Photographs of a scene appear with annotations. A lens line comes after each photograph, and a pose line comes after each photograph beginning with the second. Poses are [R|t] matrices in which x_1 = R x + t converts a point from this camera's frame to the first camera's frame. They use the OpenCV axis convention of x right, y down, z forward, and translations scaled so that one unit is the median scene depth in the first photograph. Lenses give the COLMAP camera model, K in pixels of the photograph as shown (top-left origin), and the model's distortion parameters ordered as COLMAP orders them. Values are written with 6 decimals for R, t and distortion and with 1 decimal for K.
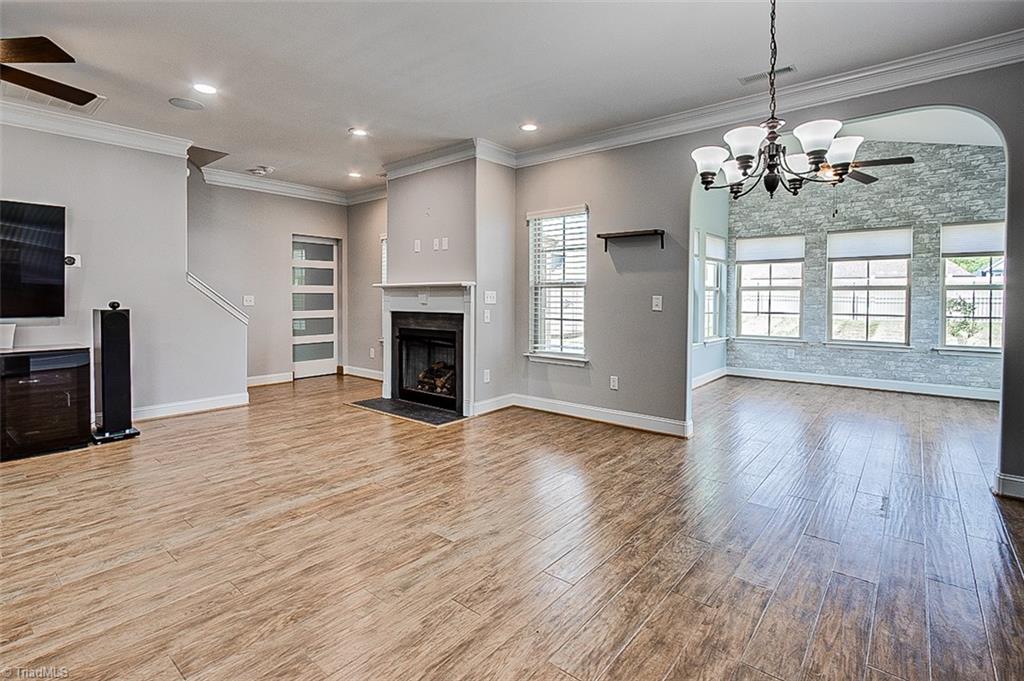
lens RADIAL K [[490.8, 0, 509.3], [0, 490.8, 308.1], [0, 0, 1]] dist [-0.013275, 0.004281]
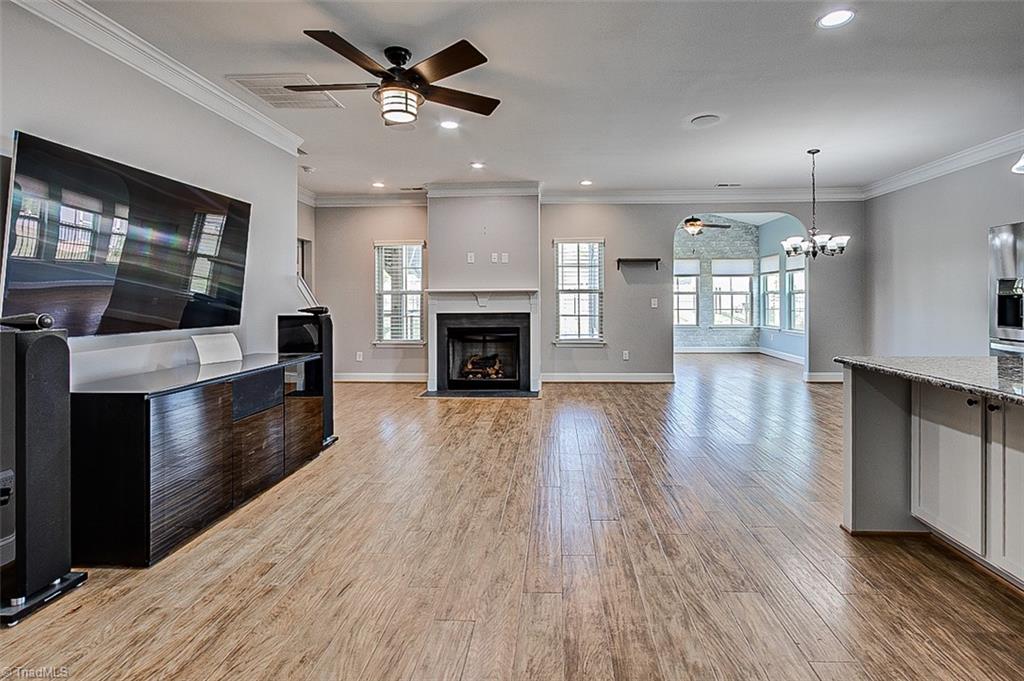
lens RADIAL K [[490.8, 0, 535.9], [0, 490.8, 299.7], [0, 0, 1]] dist [-0.013275, 0.004281]
pose [[0.788159, -0.005757, 0.615445, -0.933201], [0.020050, 0.999666, -0.016325, -0.002356], [-0.615146, 0.025207, 0.788011, -0.042920]]
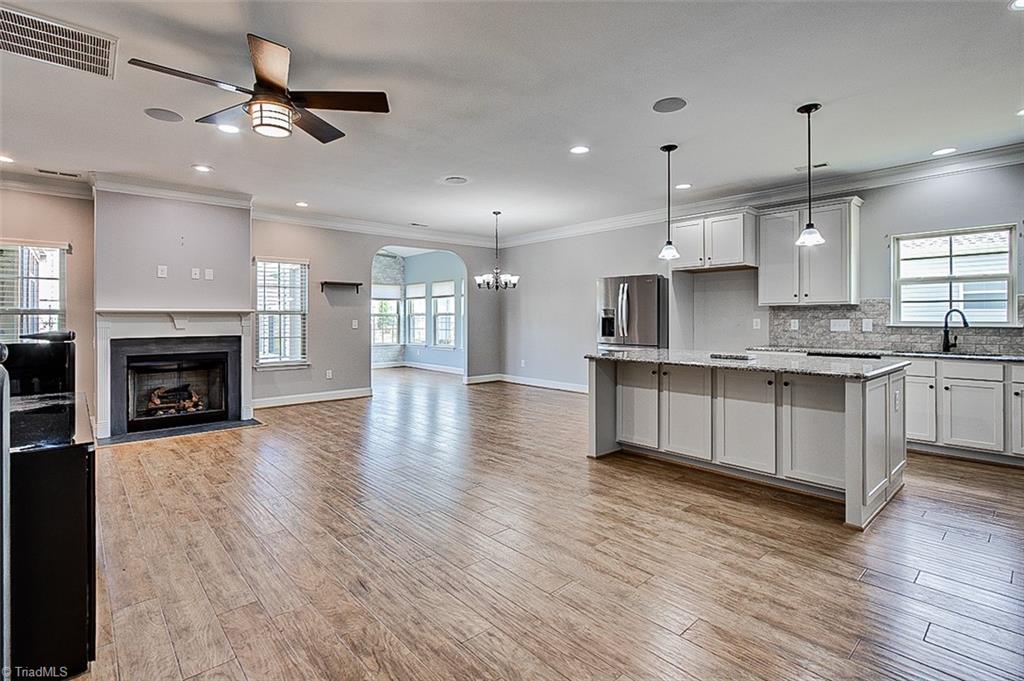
lens RADIAL K [[490.8, 0, 505.2], [0, 490.8, 315.5], [0, 0, 1]] dist [-0.013275, 0.004281]
pose [[0.139365, 0.004023, 0.990233, -1.257214], [0.027231, 0.999598, -0.007893, -0.011208], [-0.989867, 0.028065, 0.139199, 0.200535]]
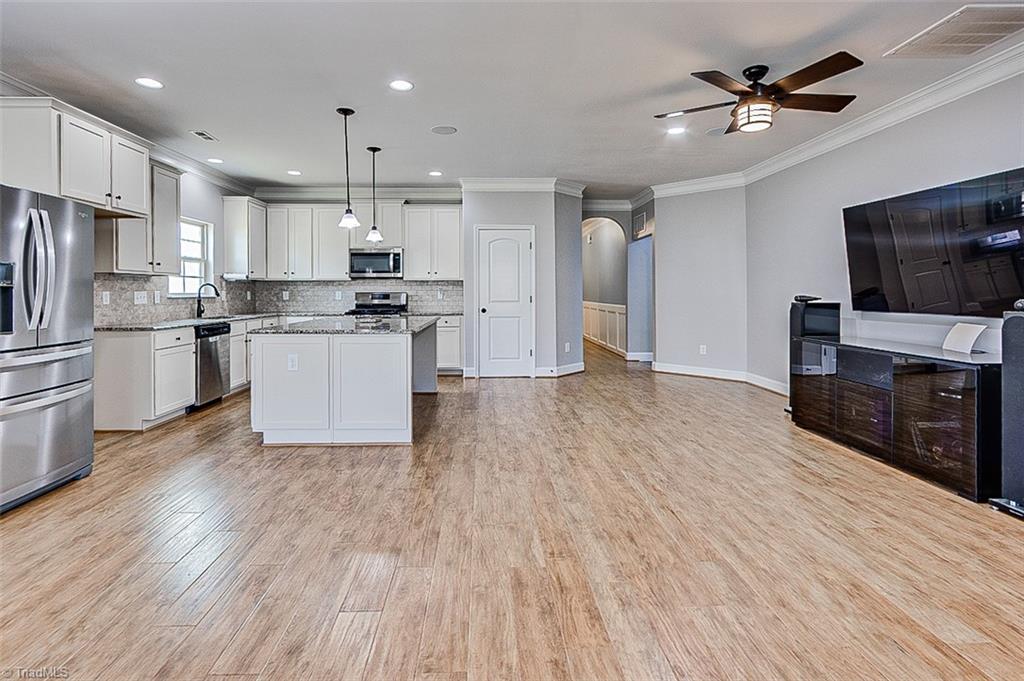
lens RADIAL K [[490.8, 0, 496.8], [0, 490.8, 290.5], [0, 0, 1]] dist [-0.013275, 0.004281]
pose [[-0.743751, -0.001858, -0.668454, 0.108511], [-0.016583, 0.999740, 0.015672, -0.020211], [0.668251, 0.022741, -0.743588, 0.873289]]
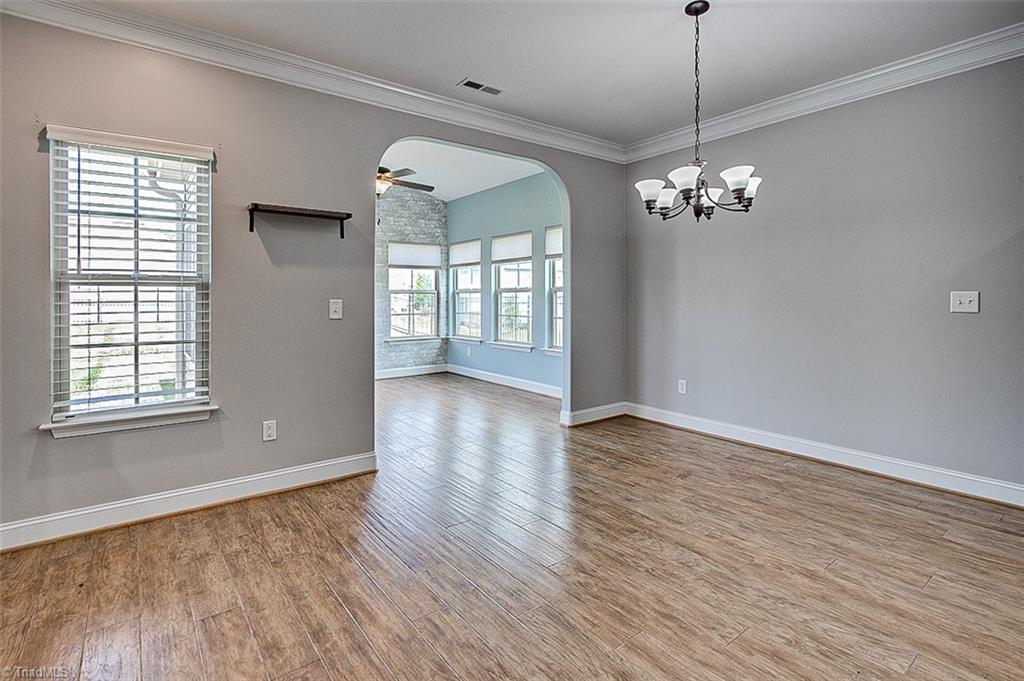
lens RADIAL K [[490.8, 0, 505.2], [0, 490.8, 303.6], [0, 0, 1]] dist [-0.013275, 0.004281]
pose [[0.220243, -0.012436, 0.975366, -0.352834], [0.025737, 0.999645, 0.006934, -0.015542], [-0.975105, 0.023576, 0.220485, 0.526973]]
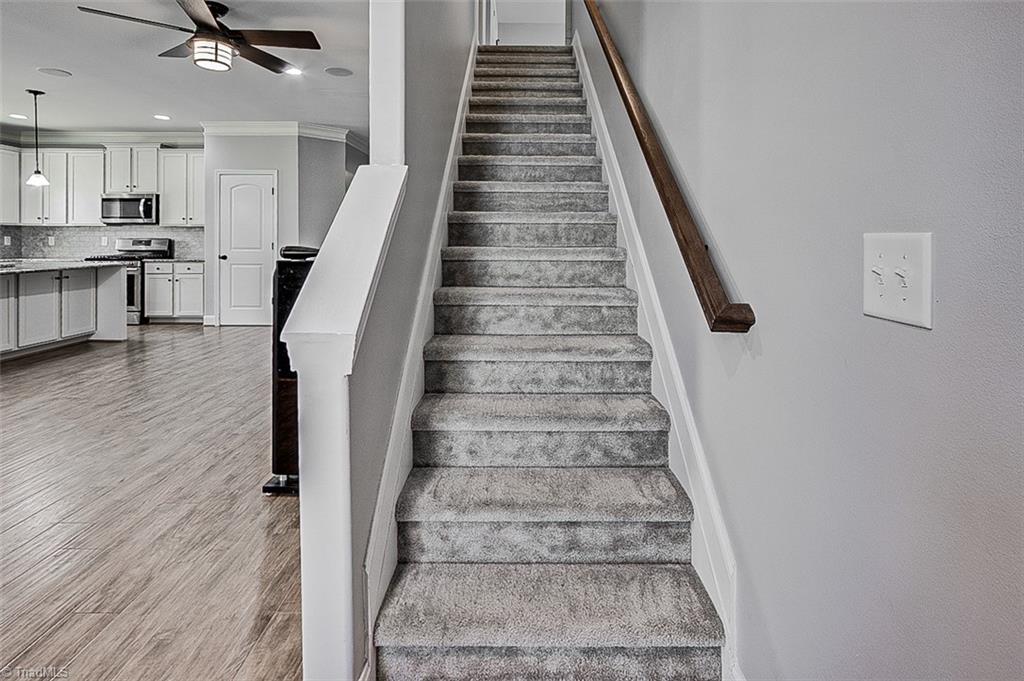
lens RADIAL K [[490.8, 0, 505.3], [0, 490.8, 239.0], [0, 0, 1]] dist [-0.013275, 0.004281]
pose [[-0.757409, -0.003568, -0.652931, -0.524009], [-0.021606, 0.999574, 0.019600, -0.035869], [0.652583, 0.028952, -0.757164, 1.373390]]
